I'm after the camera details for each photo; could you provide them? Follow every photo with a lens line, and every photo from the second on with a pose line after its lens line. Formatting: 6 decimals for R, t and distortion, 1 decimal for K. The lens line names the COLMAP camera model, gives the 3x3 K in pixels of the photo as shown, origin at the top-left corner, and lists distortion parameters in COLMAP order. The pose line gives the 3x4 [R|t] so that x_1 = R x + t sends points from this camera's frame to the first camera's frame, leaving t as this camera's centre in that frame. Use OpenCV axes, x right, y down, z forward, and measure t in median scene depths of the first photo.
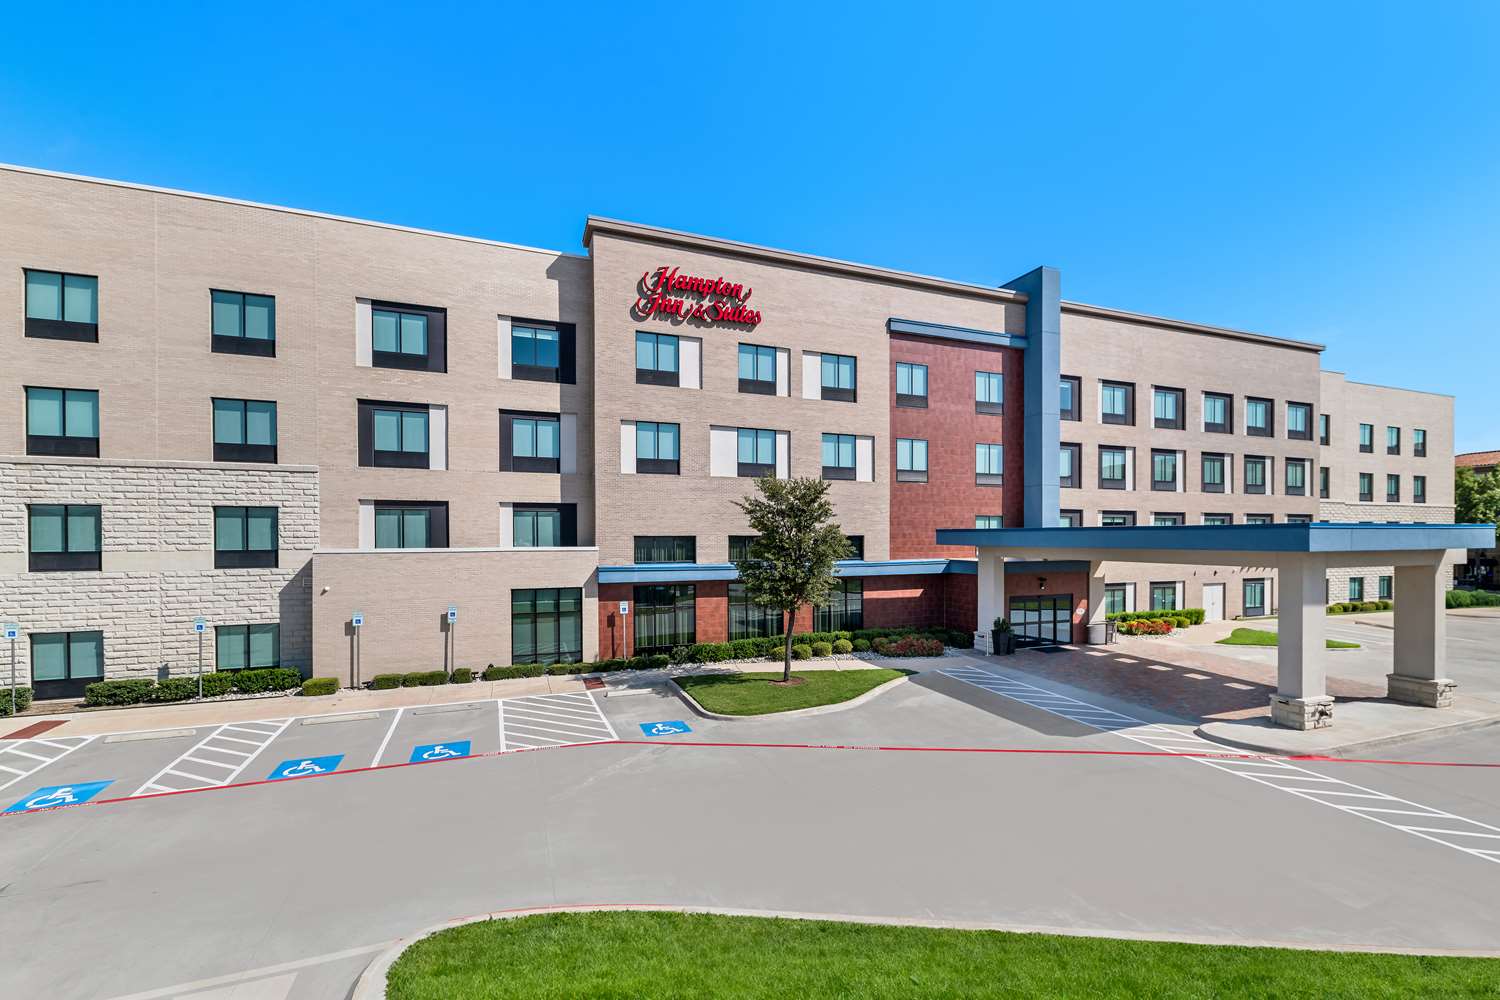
lens RADIAL K [[664.8, 0, 754.7], [0, 664.8, 540.0], [0, 0, 1]] dist [-0.001159, 0.000252]
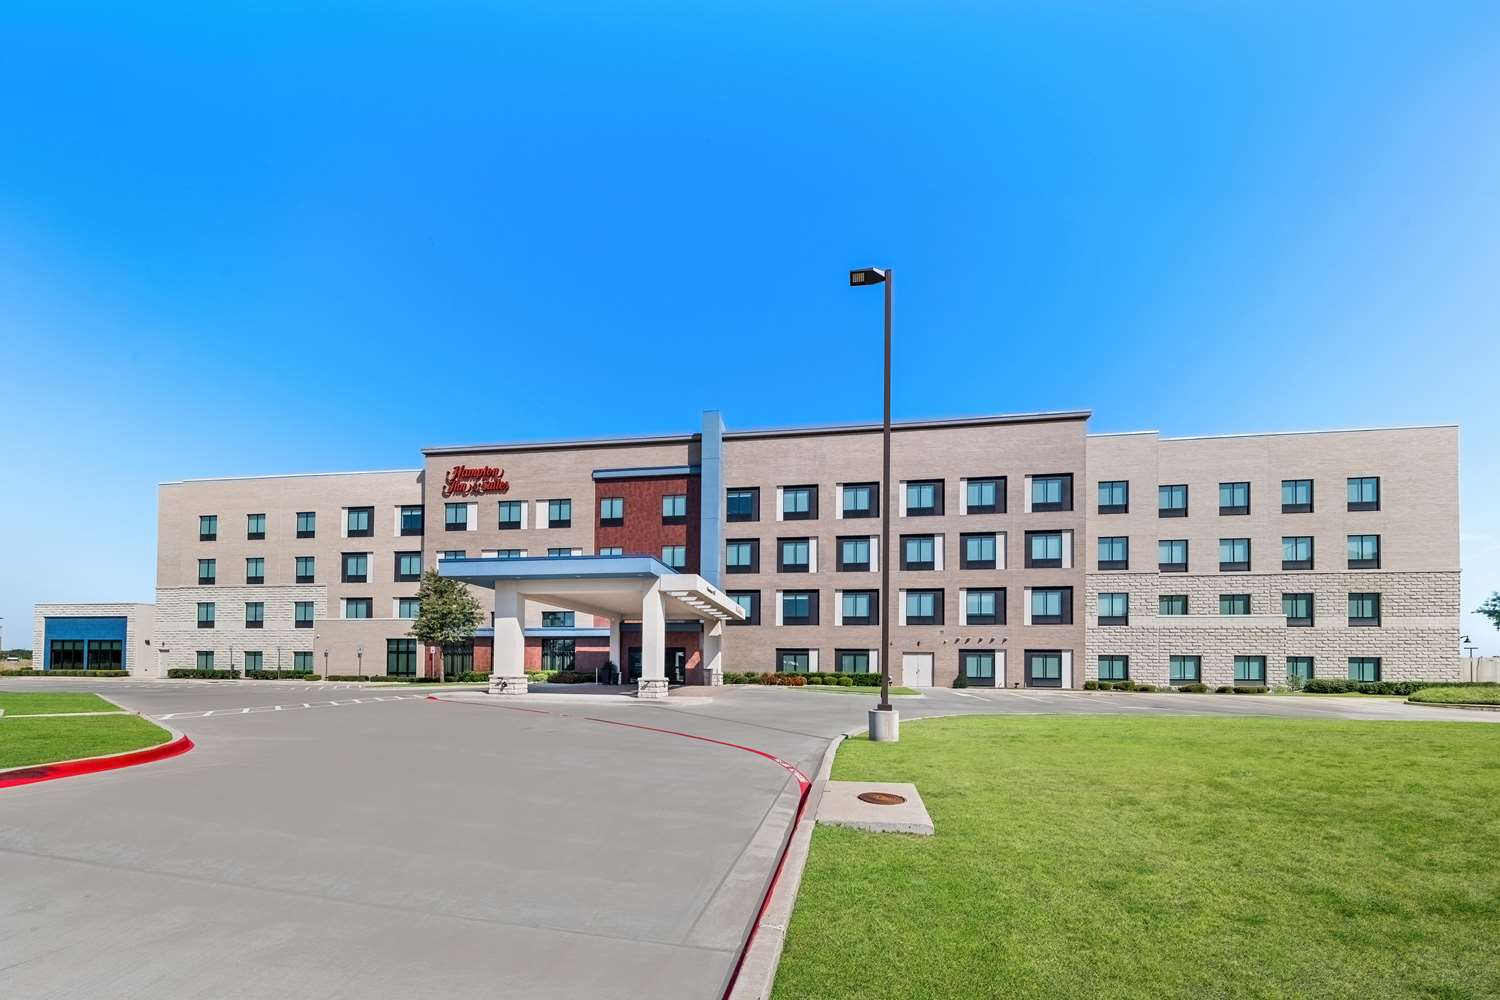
lens RADIAL K [[529.2, 0, 795.5], [0, 529.2, 644.9], [0, 0, 1]] dist [-0.003881, -0.001926]
pose [[0.869473, 0.002088, -0.493976, 1.399330], [-0.003749, 0.999990, -0.002373, 0.083617], [0.493966, 0.003915, 0.869472, 0.189592]]
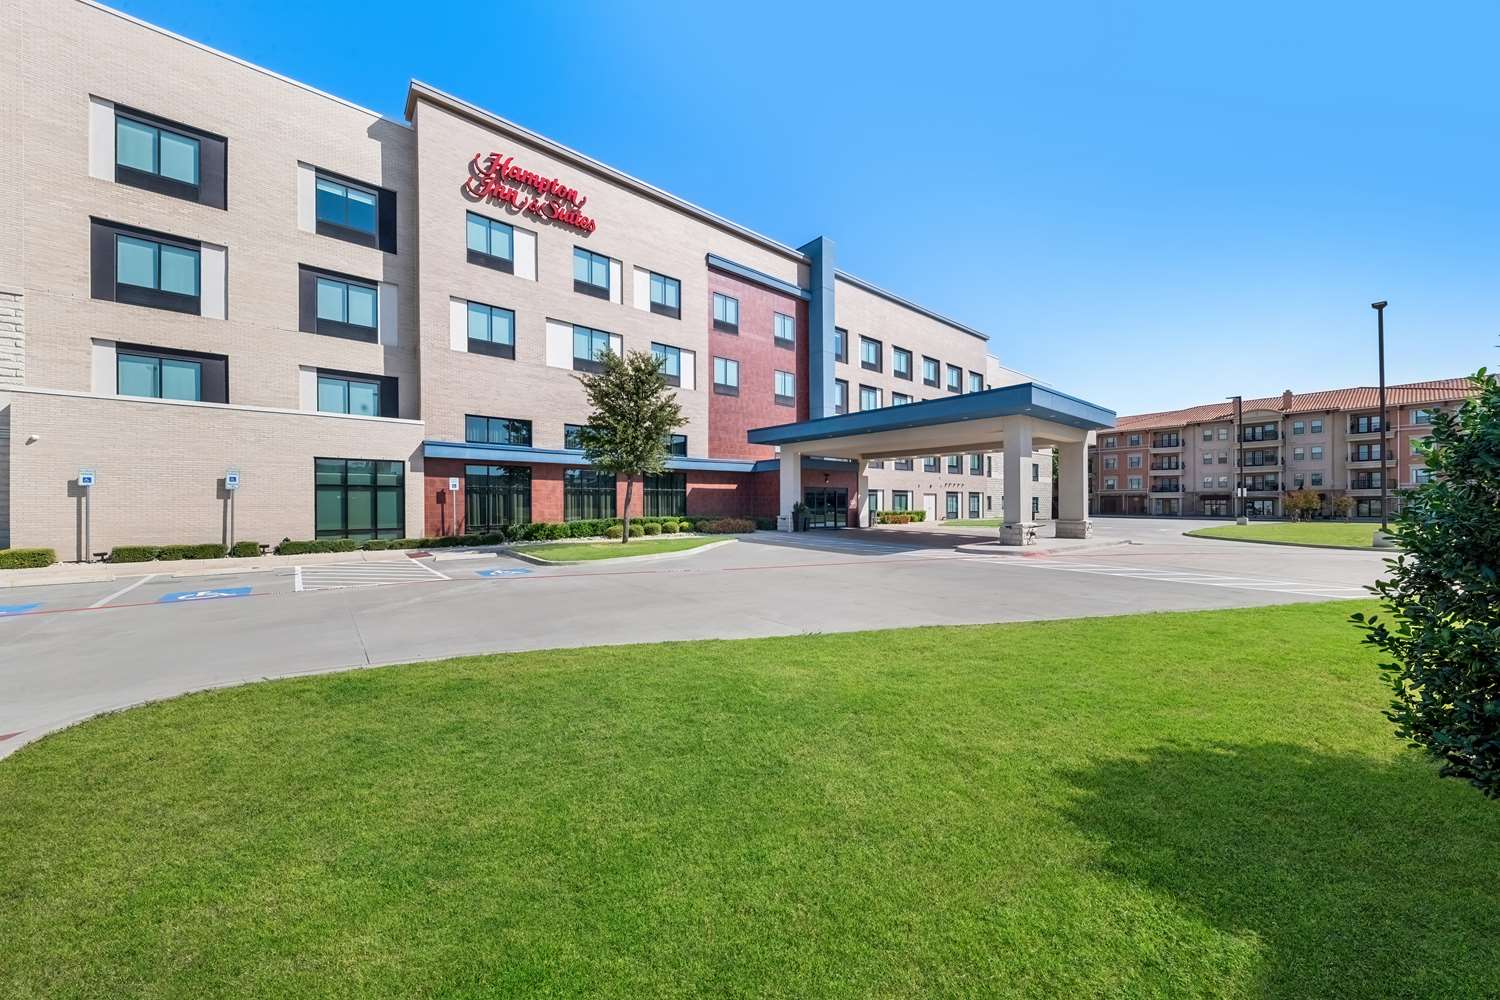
lens RADIAL K [[529.2, 0, 760.0], [0, 529.2, 504.2], [0, 0, 1]] dist [-0.003881, -0.001926]
pose [[0.942706, -0.002806, 0.333614, -0.027736], [0.003611, 0.999992, -0.001792, 0.129834], [-0.333606, 0.002894, 0.942708, 0.100618]]
